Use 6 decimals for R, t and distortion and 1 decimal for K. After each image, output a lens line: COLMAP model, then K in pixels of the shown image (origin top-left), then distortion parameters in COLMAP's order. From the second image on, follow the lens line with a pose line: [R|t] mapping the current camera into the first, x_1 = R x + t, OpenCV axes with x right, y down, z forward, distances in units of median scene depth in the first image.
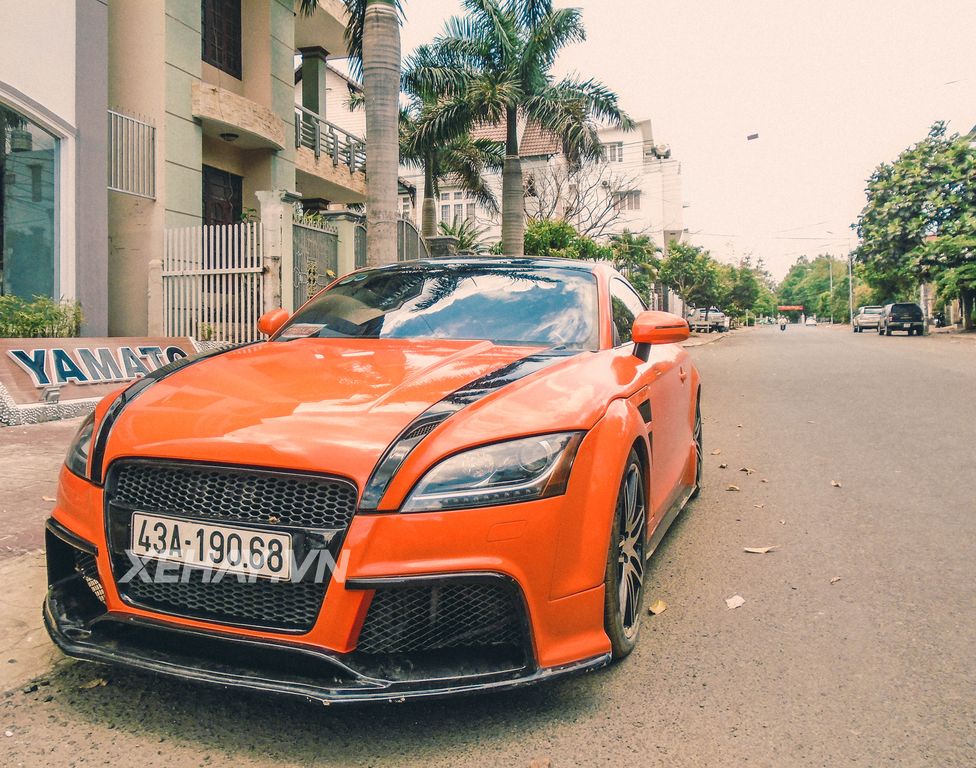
lens RADIAL K [[859.9, 0, 431.8], [0, 859.9, 322.2], [0, 0, 1]] dist [0.001018, 0.005031]
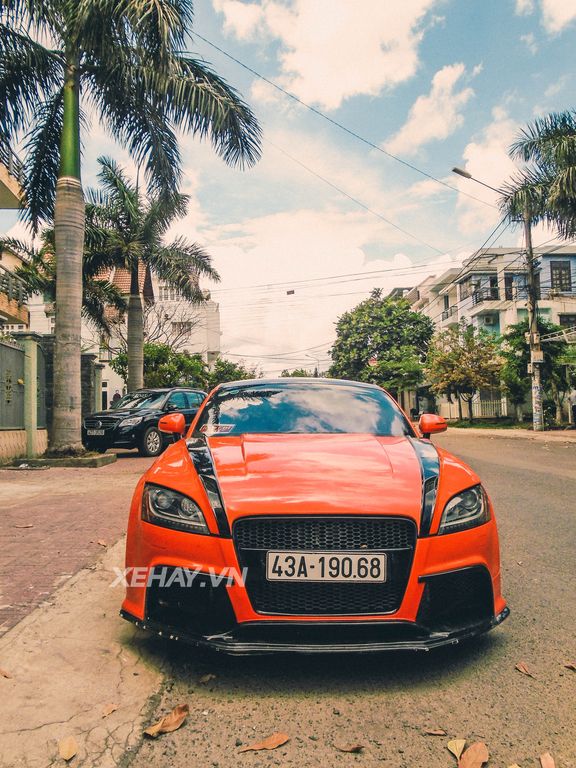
lens RADIAL K [[638.3, 0, 288.0], [0, 638.3, 384.0], [0, 0, 1]] dist [0.008779, 0.003097]
pose [[0.916746, 0.011178, 0.399314, -0.156747], [0.009423, 0.998725, -0.049592, -0.003897], [-0.399360, 0.049226, 0.915472, -0.013163]]
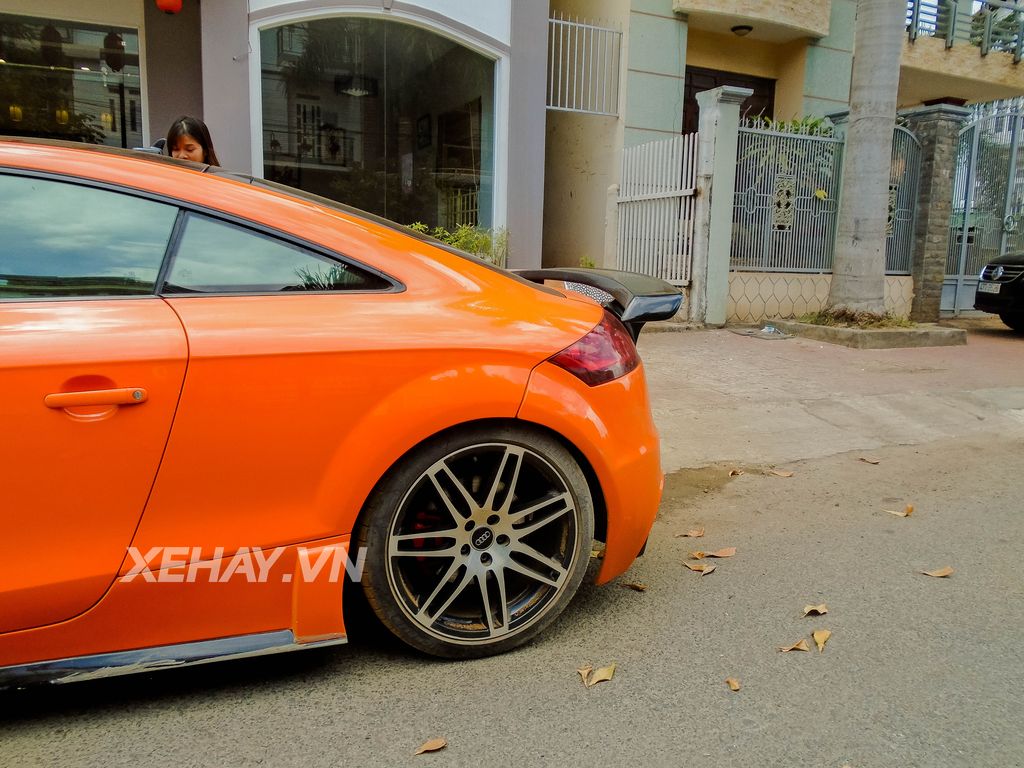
lens RADIAL K [[799.6, 0, 512.4], [0, 799.6, 373.0], [0, 0, 1]] dist [0.003822, 0.001064]
pose [[0.689097, 0.131771, -0.712588, 0.253032], [-0.021286, 0.986585, 0.161854, -0.010008], [0.724356, -0.096365, 0.682658, 0.332730]]
